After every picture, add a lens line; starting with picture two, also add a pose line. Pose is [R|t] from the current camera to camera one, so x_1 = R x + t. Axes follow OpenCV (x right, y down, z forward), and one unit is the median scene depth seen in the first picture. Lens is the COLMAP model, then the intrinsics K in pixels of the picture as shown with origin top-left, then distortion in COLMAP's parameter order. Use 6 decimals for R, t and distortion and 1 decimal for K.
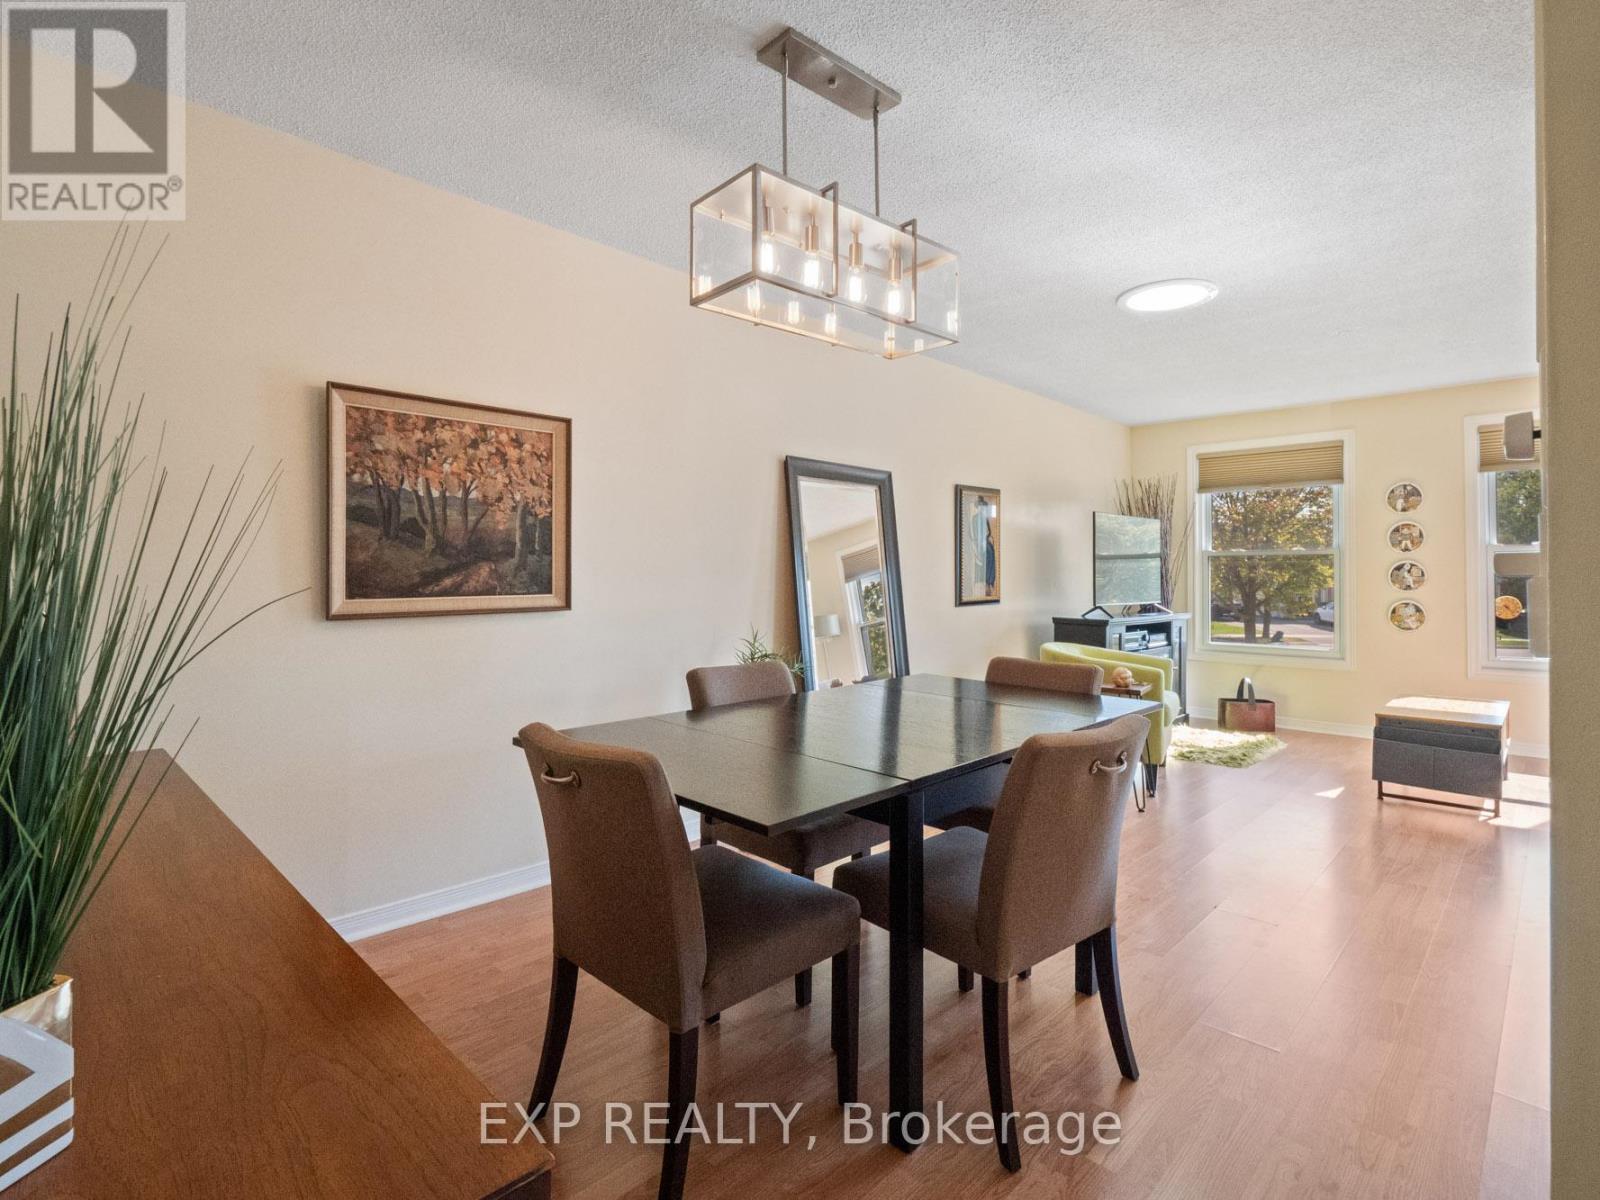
lens RADIAL K [[797.5, 0, 802.5], [0, 797.5, 573.3], [0, 0, 1]] dist [-0.011233, -0.000444]
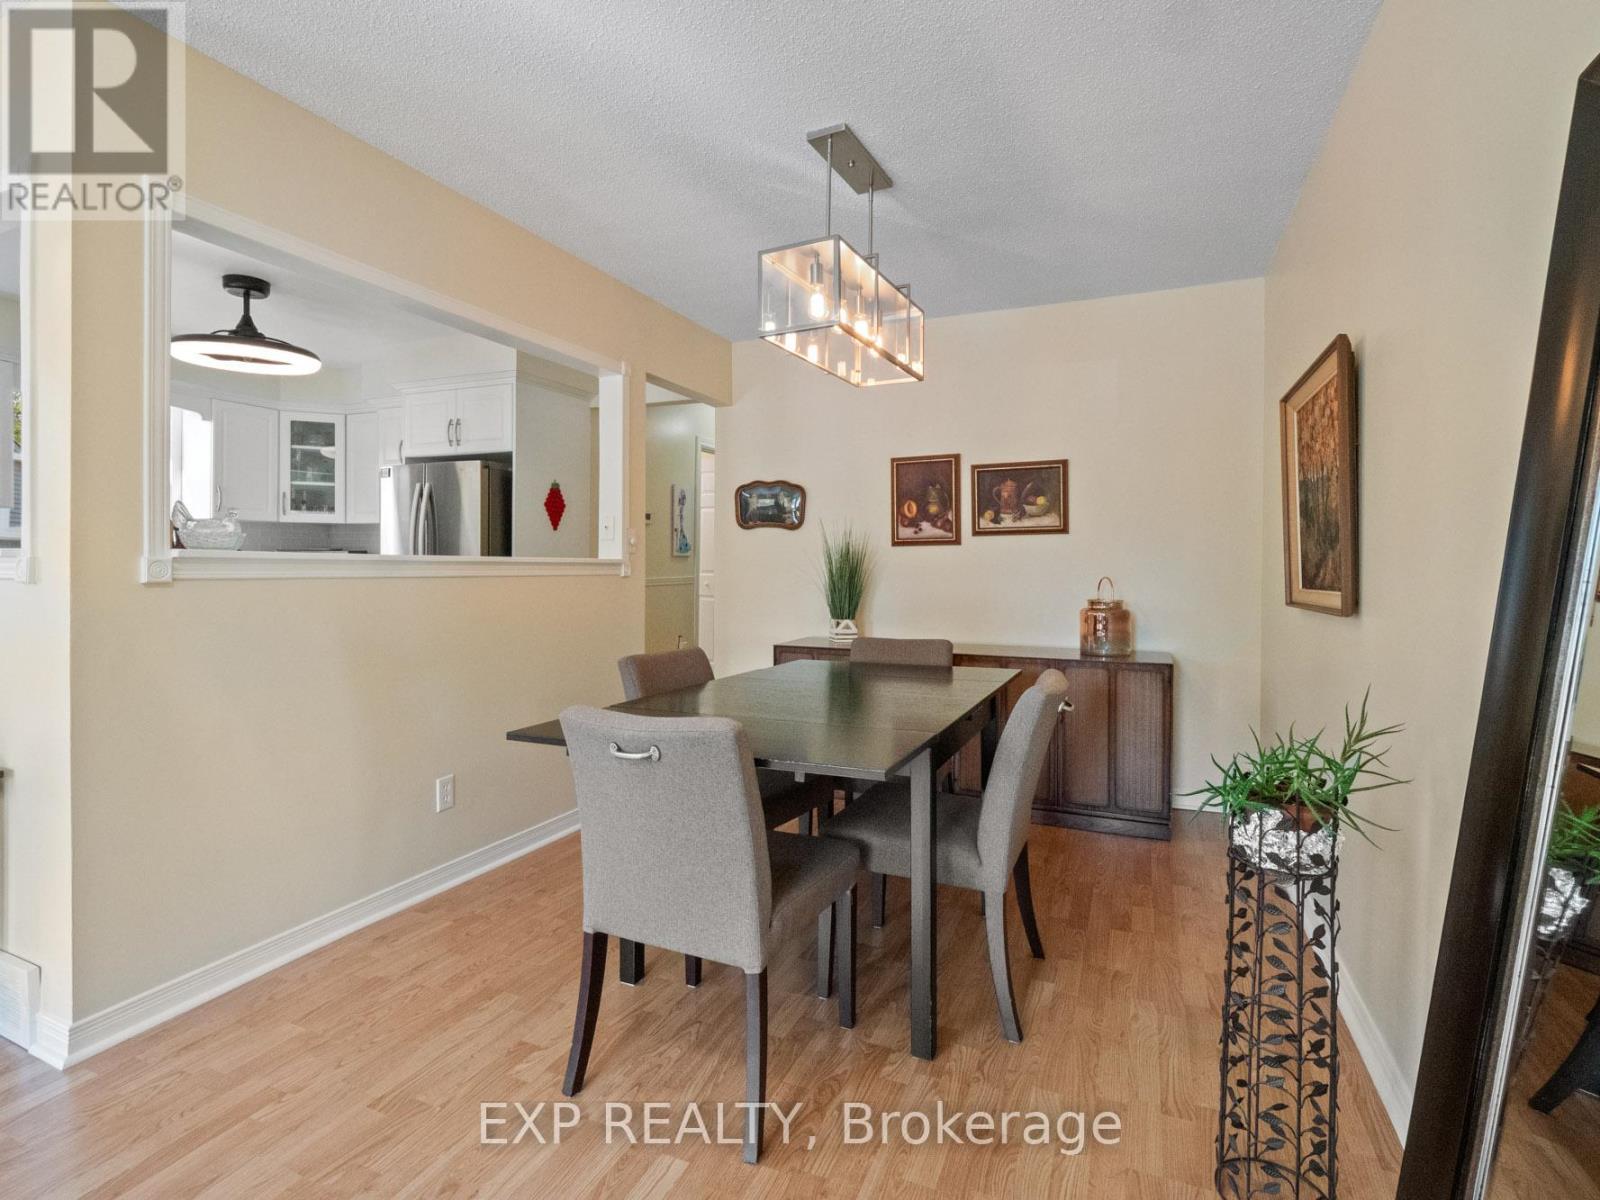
lens RADIAL K [[793.0, 0, 792.0], [0, 793.0, 569.0], [0, 0, 1]] dist [-0.001671, -0.000863]
pose [[-0.935430, -0.003007, -0.353500, 0.206471], [-0.001724, 0.999991, -0.003944, 0.005369], [0.353509, -0.003080, -0.935426, 0.794265]]
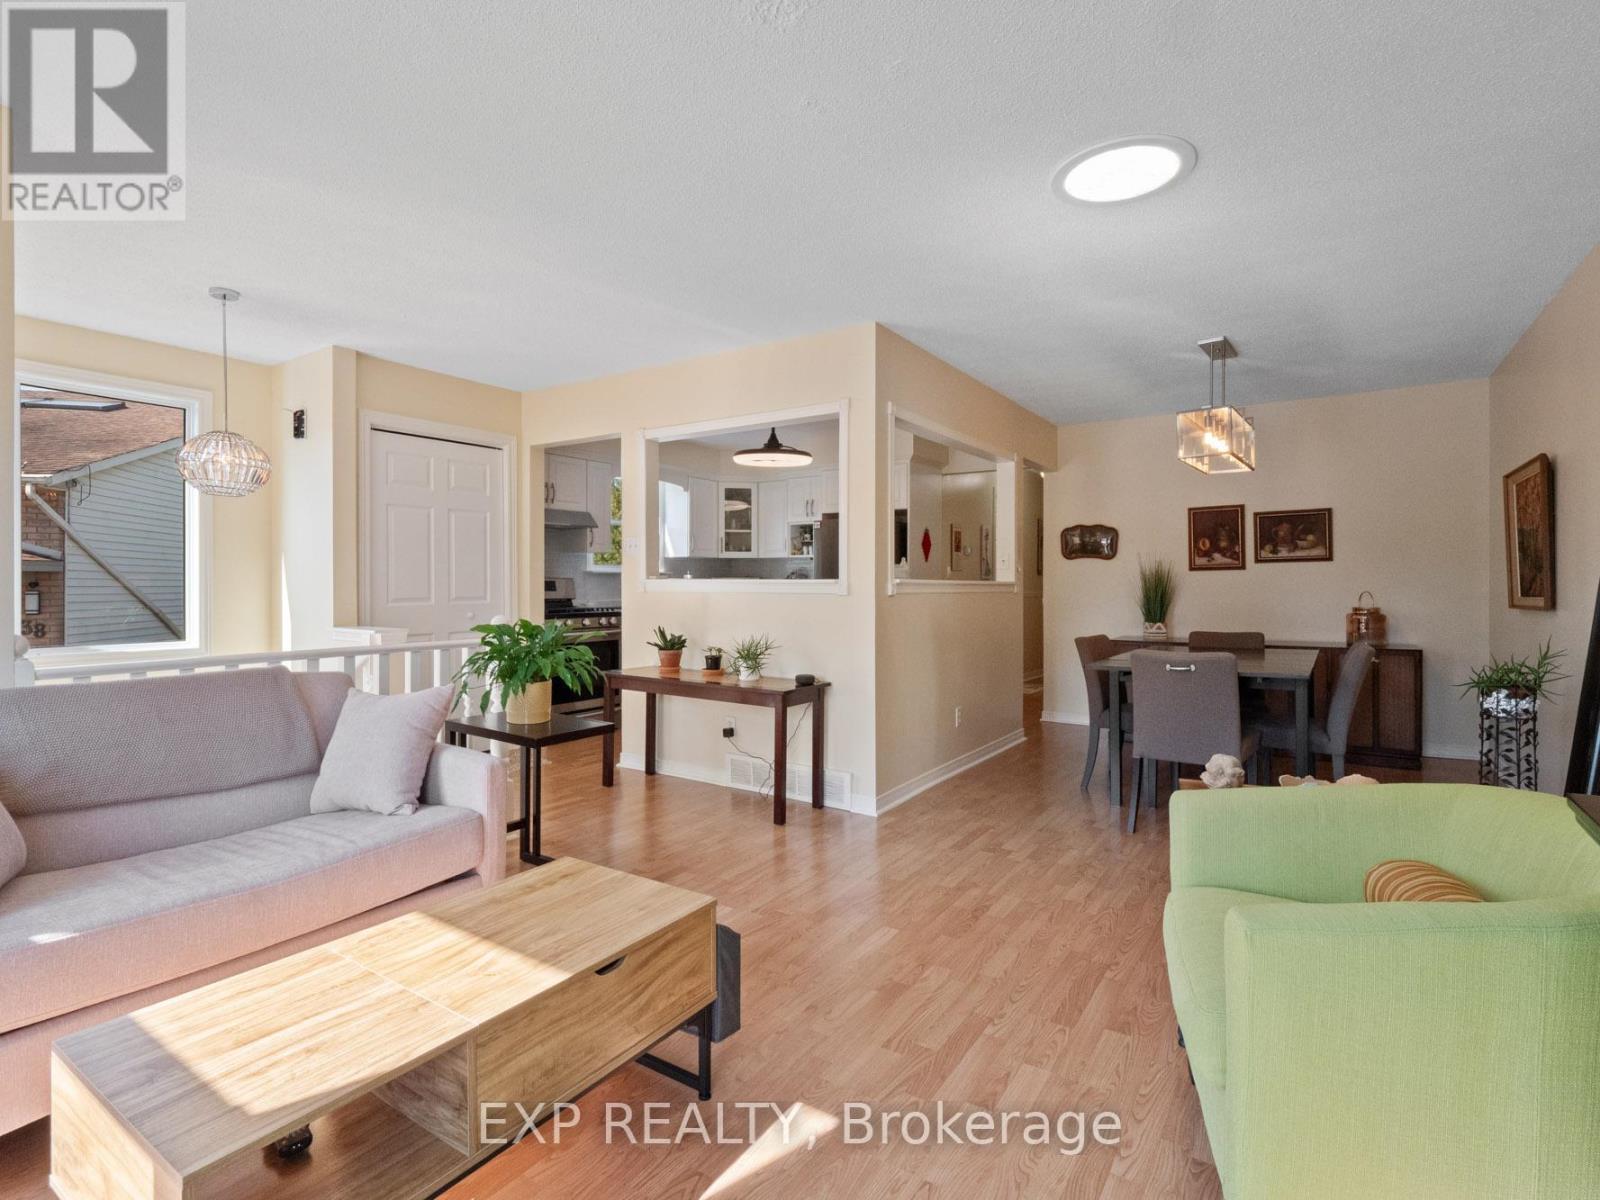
lens RADIAL K [[782.6, 0, 798.1], [0, 782.6, 587.5], [0, 0, 1]] dist [-0.010826, -0.000740]
pose [[-0.984317, 0.002818, -0.176385, 0.563263], [0.004147, 0.999966, -0.007166, 0.008215], [0.176359, -0.007785, -0.984295, 1.065862]]
